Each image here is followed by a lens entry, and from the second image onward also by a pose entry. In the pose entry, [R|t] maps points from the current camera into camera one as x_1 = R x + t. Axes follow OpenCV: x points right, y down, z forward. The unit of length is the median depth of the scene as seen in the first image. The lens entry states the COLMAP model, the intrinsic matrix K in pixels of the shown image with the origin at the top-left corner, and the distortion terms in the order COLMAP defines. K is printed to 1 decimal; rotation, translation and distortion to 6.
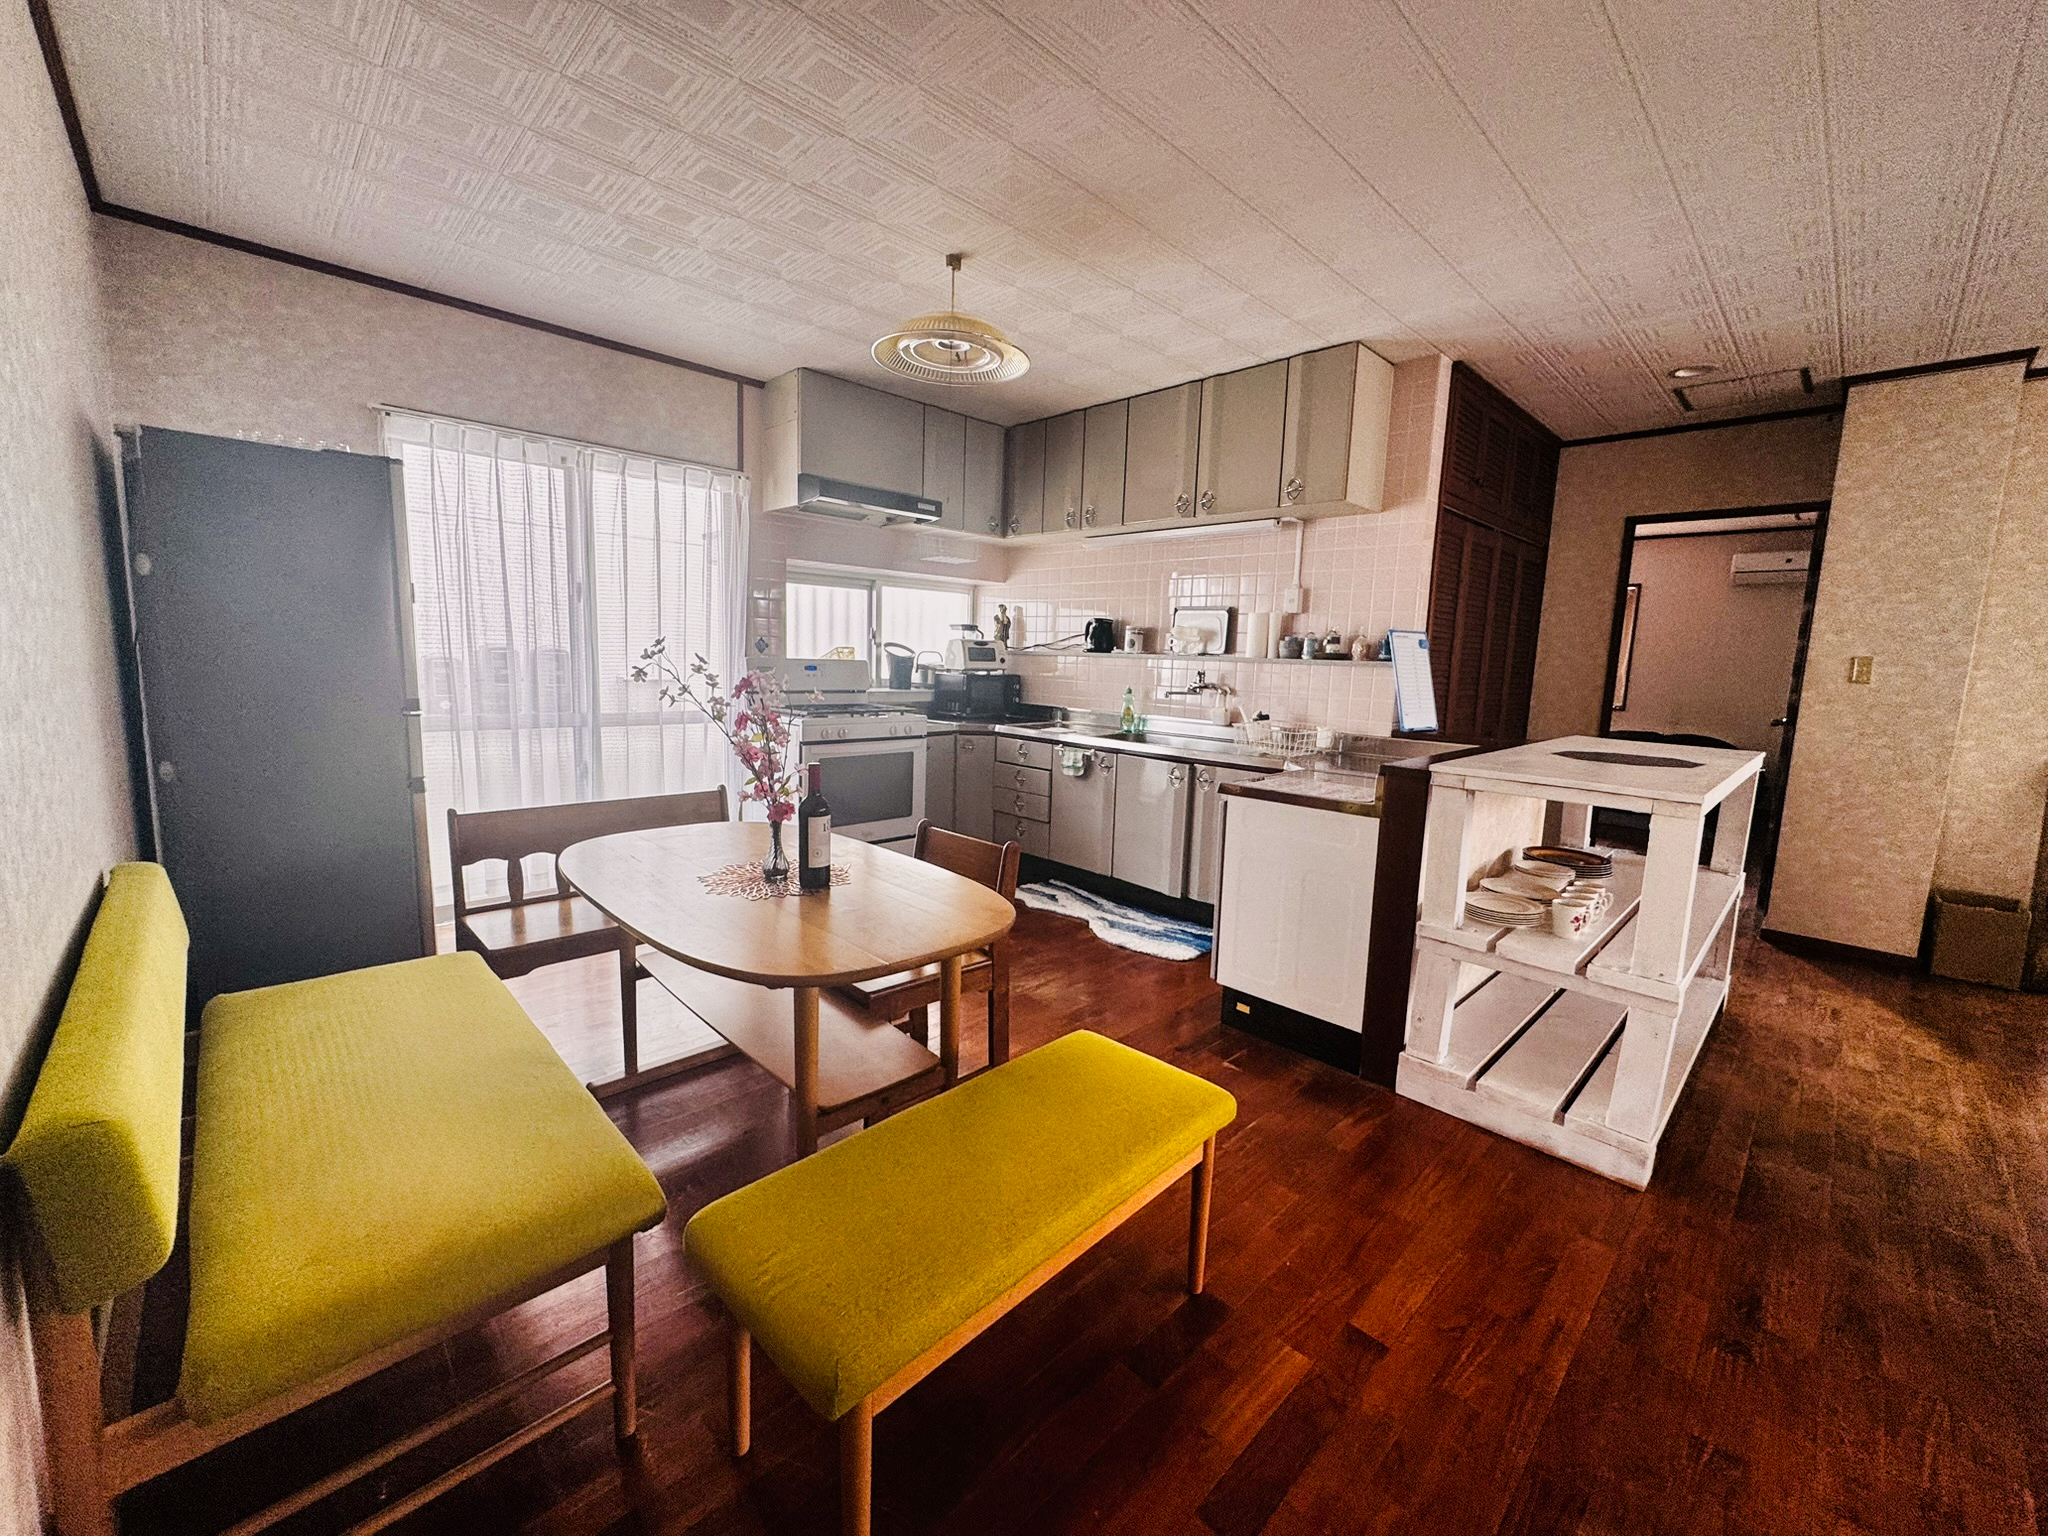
lens RADIAL K [[819.8, 0, 1026.3], [0, 819.8, 763.9], [0, 0, 1]] dist [0.002278, 0.000771]
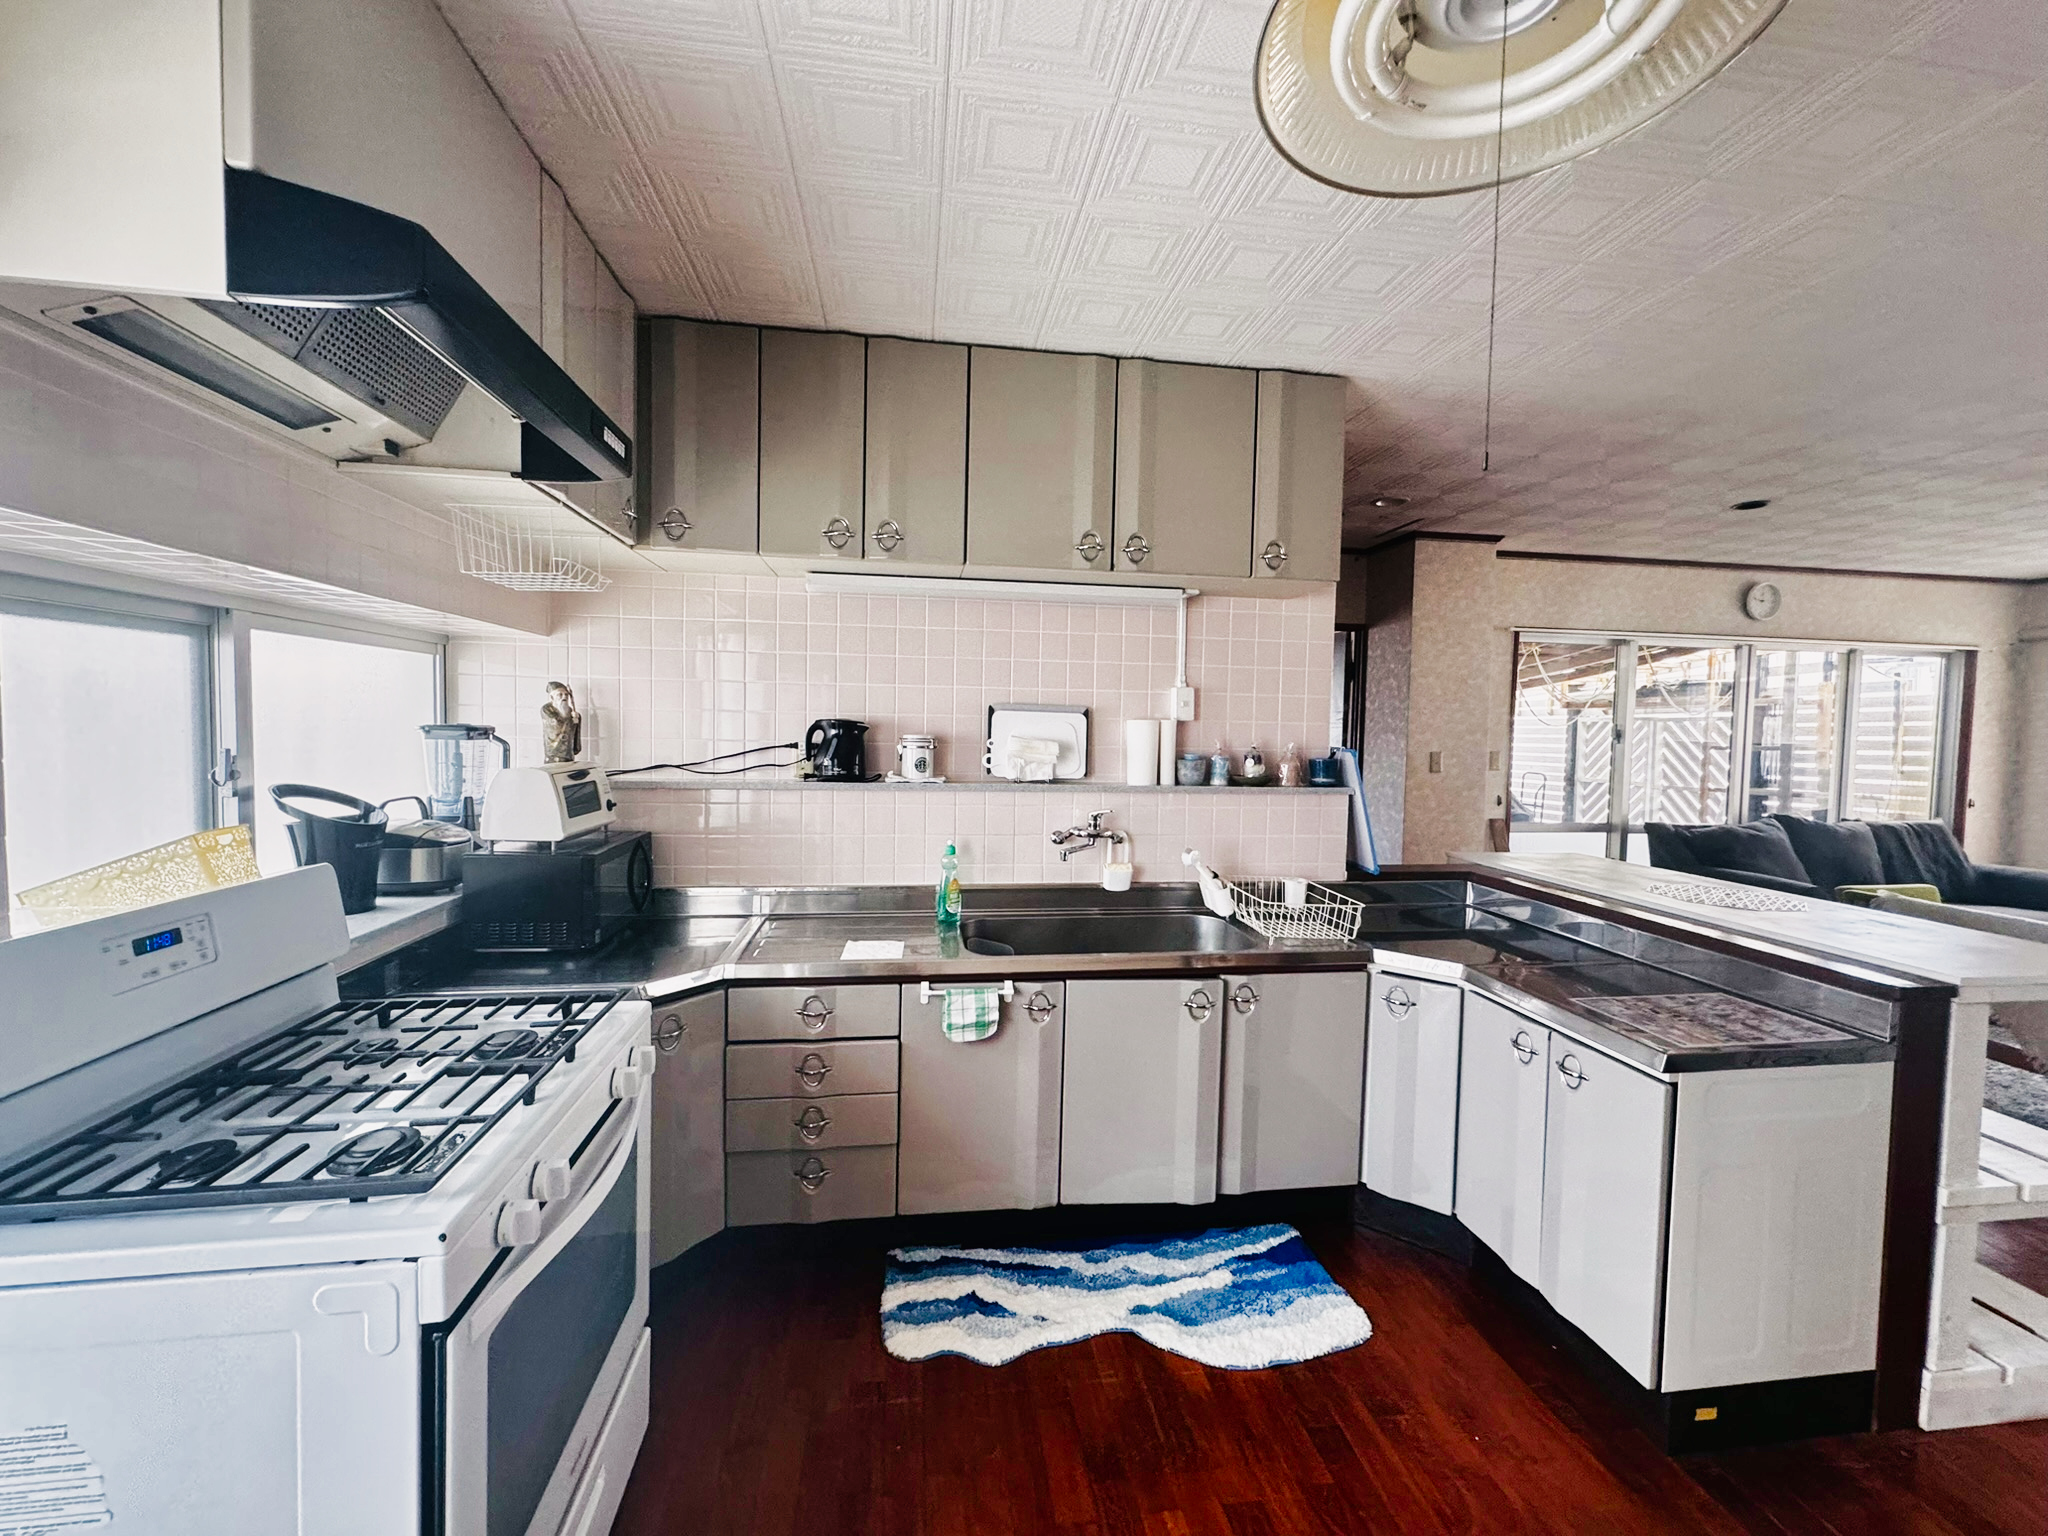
lens RADIAL K [[819.8, 0, 1020.2], [0, 819.8, 761.8], [0, 0, 1]] dist [0.002278, 0.000771]
pose [[0.593305, -0.057717, 0.802906, -0.328337], [0.107218, 0.994205, -0.007760, -0.152203], [-0.797806, 0.090690, 0.596055, 0.664301]]
